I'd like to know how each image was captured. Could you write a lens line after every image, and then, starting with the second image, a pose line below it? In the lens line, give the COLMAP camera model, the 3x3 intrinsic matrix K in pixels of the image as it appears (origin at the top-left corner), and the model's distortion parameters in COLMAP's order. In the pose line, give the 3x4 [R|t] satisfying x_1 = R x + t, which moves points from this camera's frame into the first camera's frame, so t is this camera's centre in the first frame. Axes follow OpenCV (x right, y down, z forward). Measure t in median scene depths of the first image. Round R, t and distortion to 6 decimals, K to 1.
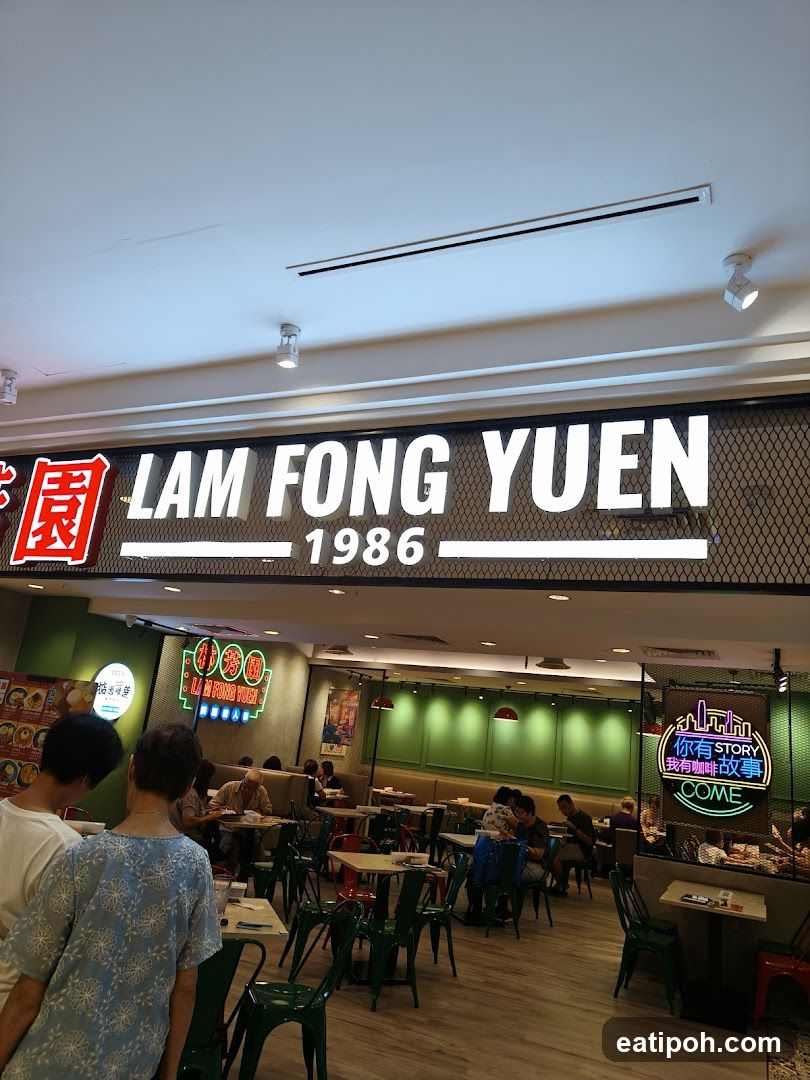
lens RADIAL K [[766.9, 0, 403.8], [0, 766.9, 539.8], [0, 0, 1]] dist [0.026123, -0.012974]
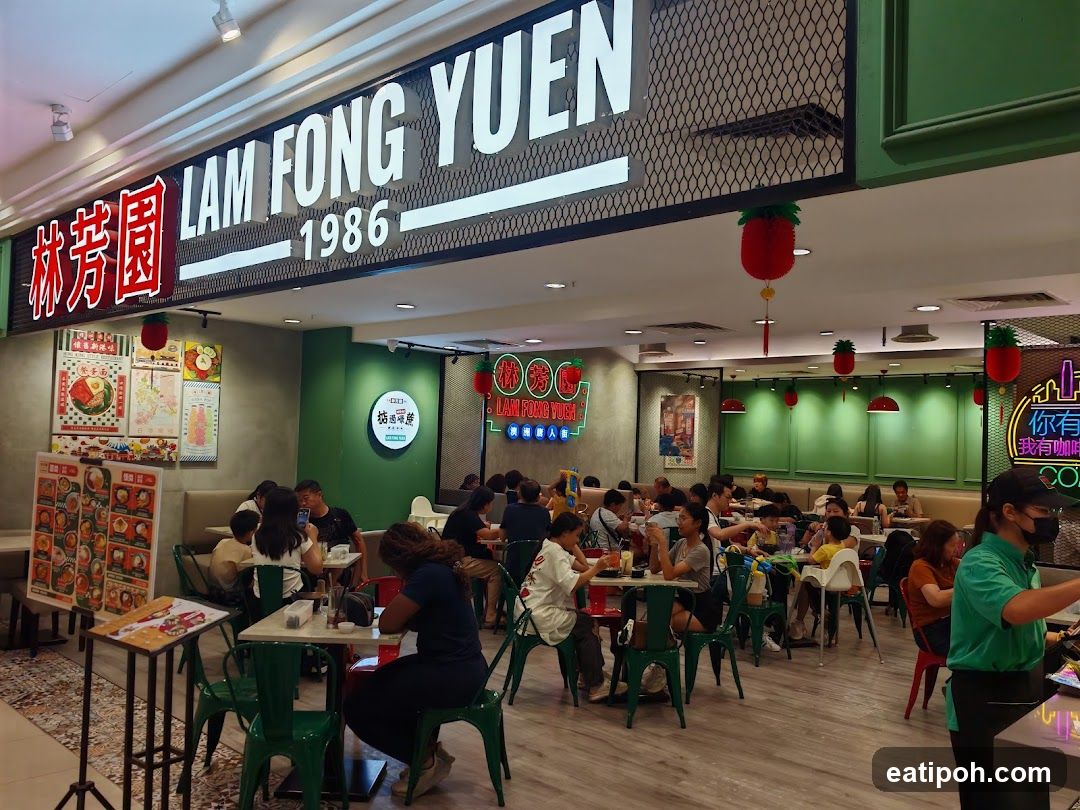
lens RADIAL K [[891.4, 0, 539.0], [0, 891.4, 405.6], [0, 0, 1]] dist [0.026702, -0.013533]
pose [[0.939557, -0.094433, -0.329113, 0.385479], [0.156322, 0.973496, 0.166942, 0.053199], [0.304625, -0.208299, 0.929417, 0.059945]]
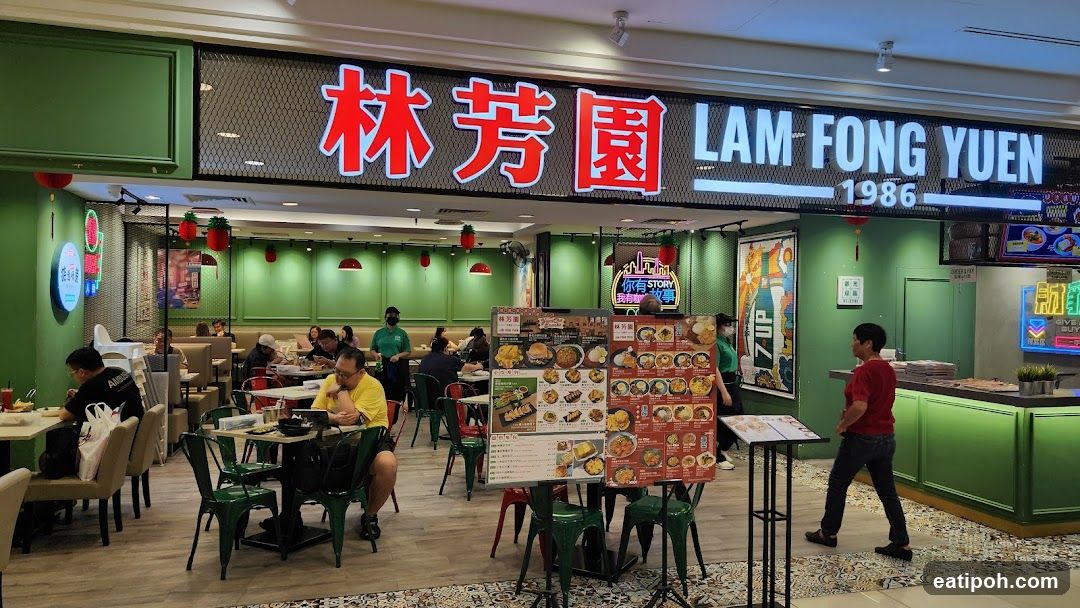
lens RADIAL K [[766.0, 0, 531.8], [0, 766.0, 314.3], [0, 0, 1]] dist [0.020534, -0.033655]
pose [[0.768319, -0.110561, 0.630445, -1.310371], [-0.092348, 0.955515, 0.280112, -0.105560], [-0.633370, -0.273436, 0.723931, 0.196164]]
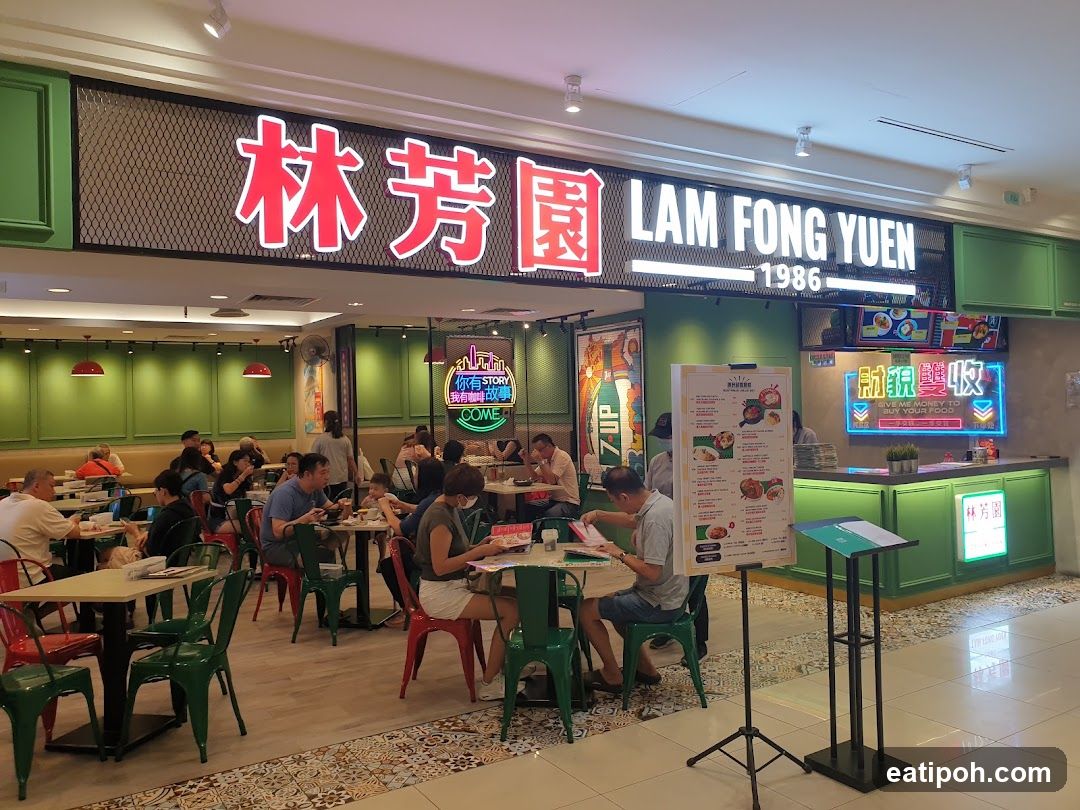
lens RADIAL K [[858.5, 0, 528.4], [0, 858.5, 398.2], [0, 0, 1]] dist [-0.013683, -0.010522]
pose [[0.546707, -0.116468, 0.829184, -1.481692], [-0.129789, 0.966523, 0.221333, -0.057322], [-0.827204, -0.228623, 0.513289, 0.393974]]
